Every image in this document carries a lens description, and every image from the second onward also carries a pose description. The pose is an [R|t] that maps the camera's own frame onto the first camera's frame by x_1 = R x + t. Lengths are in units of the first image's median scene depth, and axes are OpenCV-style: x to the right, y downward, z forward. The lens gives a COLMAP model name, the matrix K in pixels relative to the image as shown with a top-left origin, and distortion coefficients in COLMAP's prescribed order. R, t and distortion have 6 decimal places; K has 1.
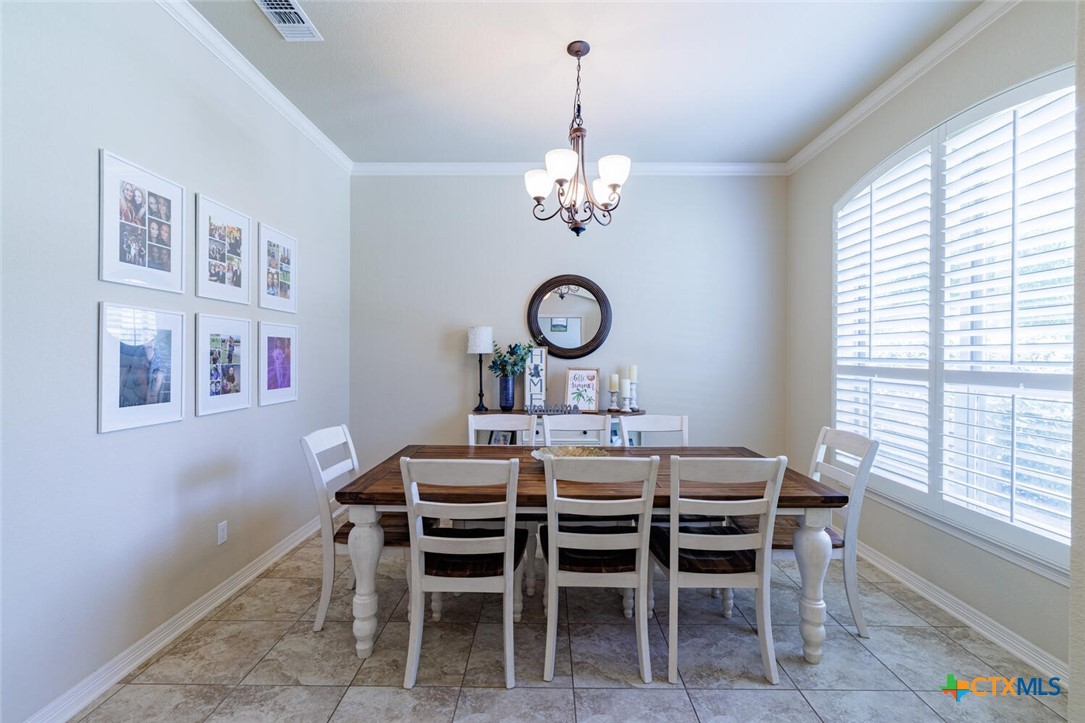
lens RADIAL K [[478.2, 0, 541.0], [0, 478.2, 352.8], [0, 0, 1]] dist [0.002140, 0.000205]
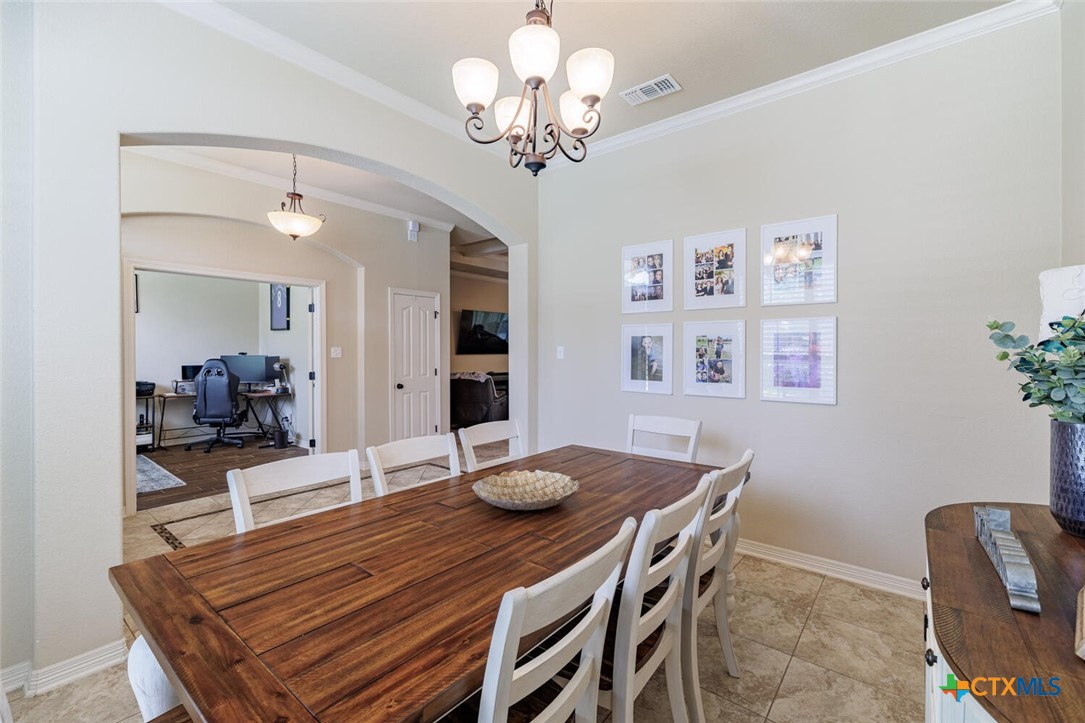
lens RADIAL K [[478.2, 0, 541.0], [0, 478.2, 352.8], [0, 0, 1]] dist [0.002140, 0.000205]
pose [[-0.629416, 0.002171, -0.777065, 0.606097], [0.001686, 0.999998, 0.001428, 0.004944], [0.777067, -0.000411, -0.629418, 1.449359]]
